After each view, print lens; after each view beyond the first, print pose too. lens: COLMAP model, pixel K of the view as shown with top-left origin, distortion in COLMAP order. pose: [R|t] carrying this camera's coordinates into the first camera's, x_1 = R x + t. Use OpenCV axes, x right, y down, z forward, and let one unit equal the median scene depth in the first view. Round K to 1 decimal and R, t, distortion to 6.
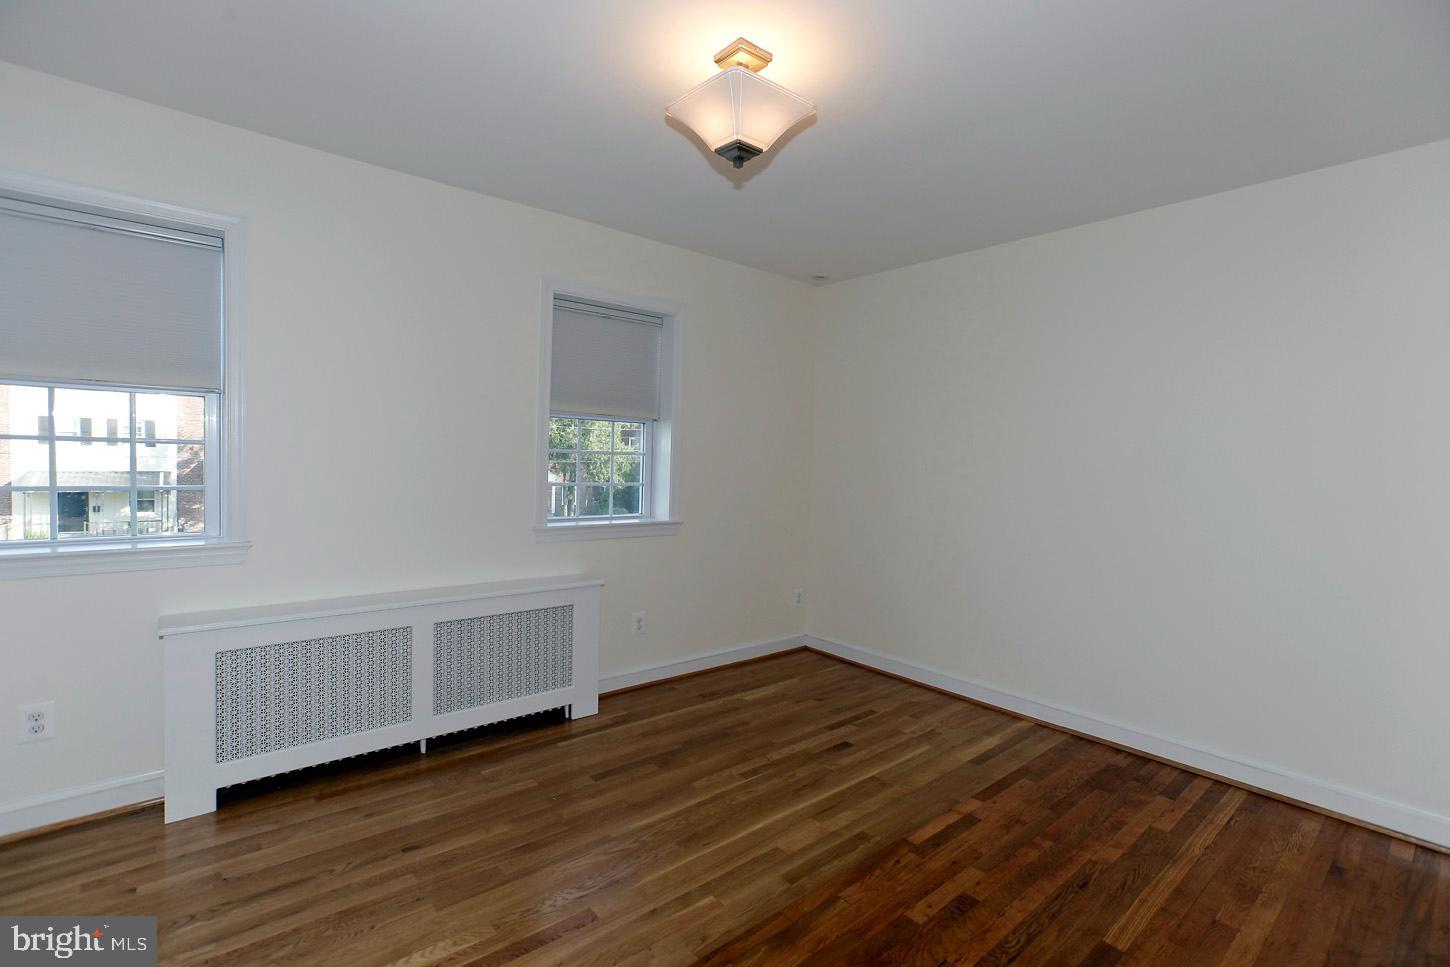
lens RADIAL K [[662.0, 0, 721.6], [0, 662.0, 481.2], [0, 0, 1]] dist [-0.042835, 0.021444]
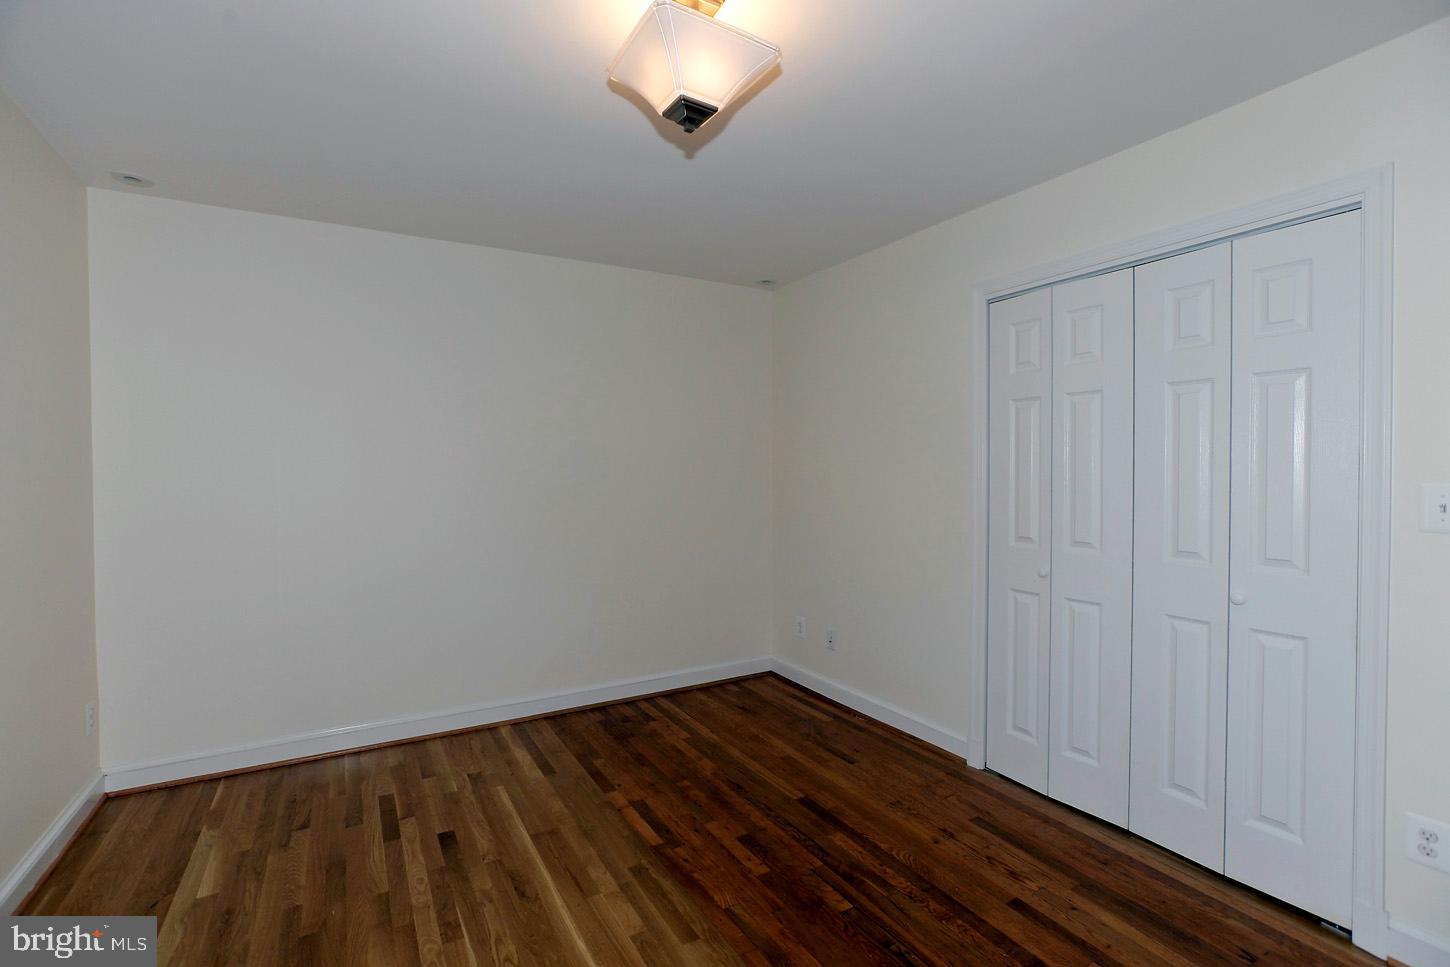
lens RADIAL K [[662.0, 0, 721.6], [0, 662.0, 481.2], [0, 0, 1]] dist [-0.042835, 0.021444]
pose [[0.172233, -0.043648, 0.984089, -0.584417], [0.047302, 0.998232, 0.035997, -0.042978], [-0.983920, 0.040349, 0.173993, 0.601120]]
